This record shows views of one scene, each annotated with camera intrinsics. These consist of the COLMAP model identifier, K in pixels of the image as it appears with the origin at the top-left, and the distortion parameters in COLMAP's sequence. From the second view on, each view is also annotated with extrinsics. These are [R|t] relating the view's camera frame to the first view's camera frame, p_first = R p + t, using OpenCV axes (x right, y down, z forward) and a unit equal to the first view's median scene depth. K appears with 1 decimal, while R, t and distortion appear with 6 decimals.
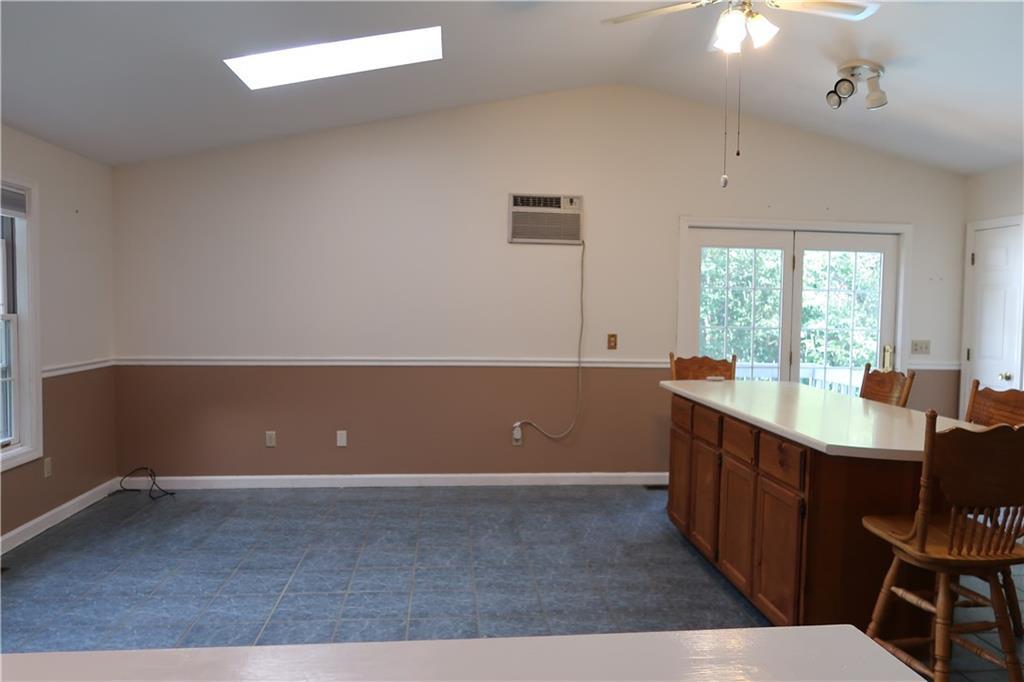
lens RADIAL K [[707.7, 0, 512.5], [0, 707.7, 344.0], [0, 0, 1]] dist [-0.022430, 0.007669]
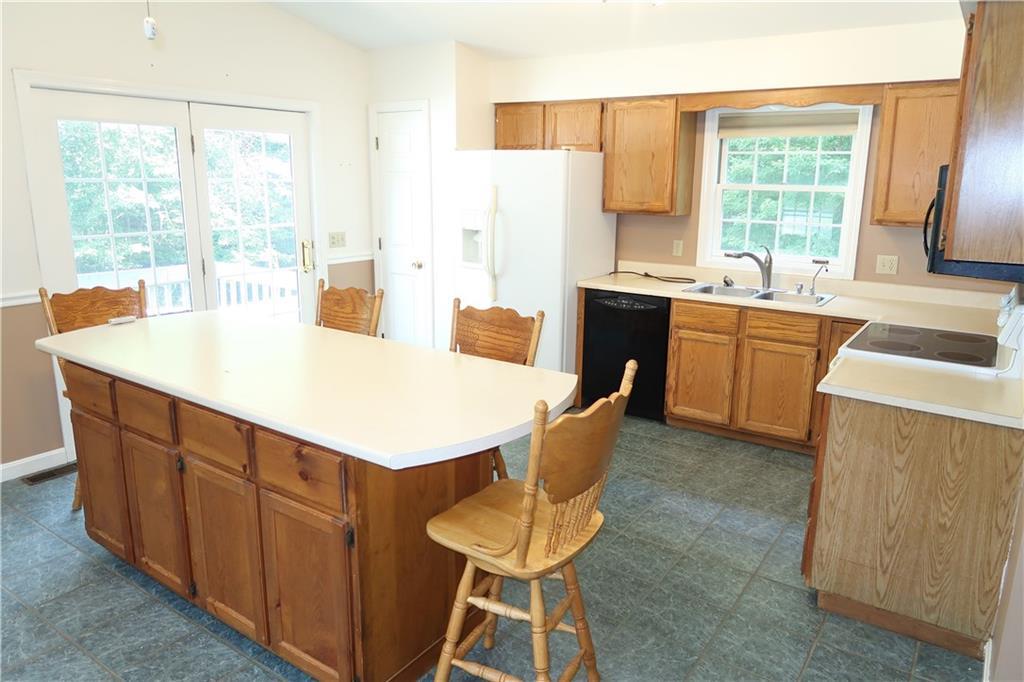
lens RADIAL K [[707.7, 0, 517.5], [0, 707.7, 337.6], [0, 0, 1]] dist [-0.022430, 0.007669]
pose [[0.640429, -0.183597, 0.745750, 0.019723], [0.043253, 0.978088, 0.203652, -0.077228], [-0.766799, -0.098169, 0.634336, 0.335624]]
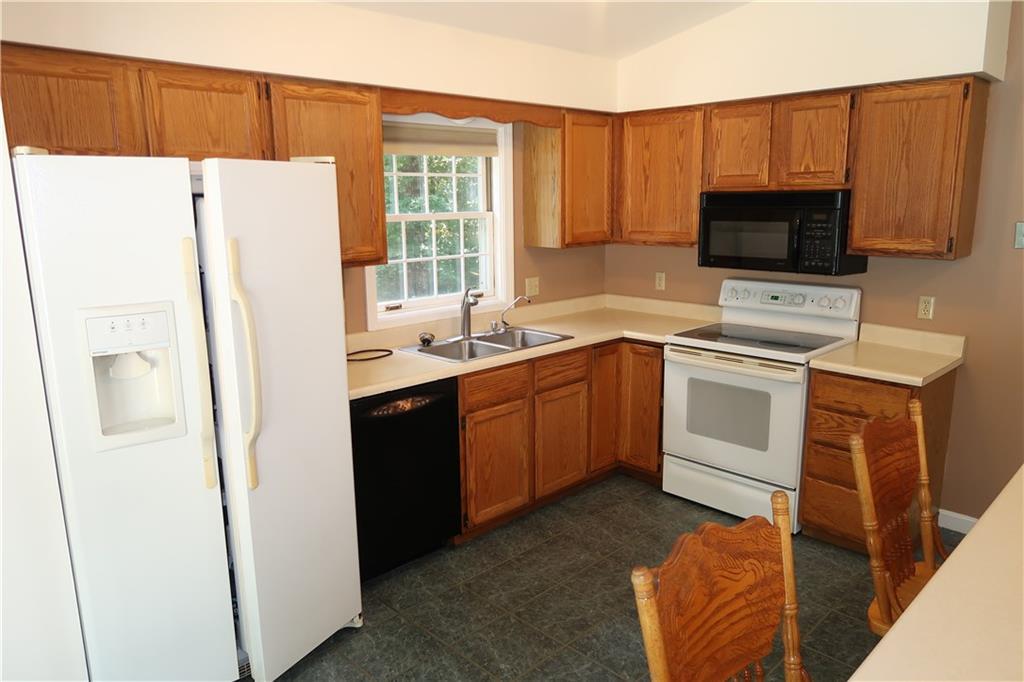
lens RADIAL K [[707.7, 0, 511.6], [0, 707.7, 339.6], [0, 0, 1]] dist [-0.022430, 0.007669]
pose [[-0.633096, -0.165161, 0.756248, 0.244058], [0.039080, 0.968907, 0.244321, -0.111399], [-0.773086, 0.184233, -0.606957, 0.929360]]
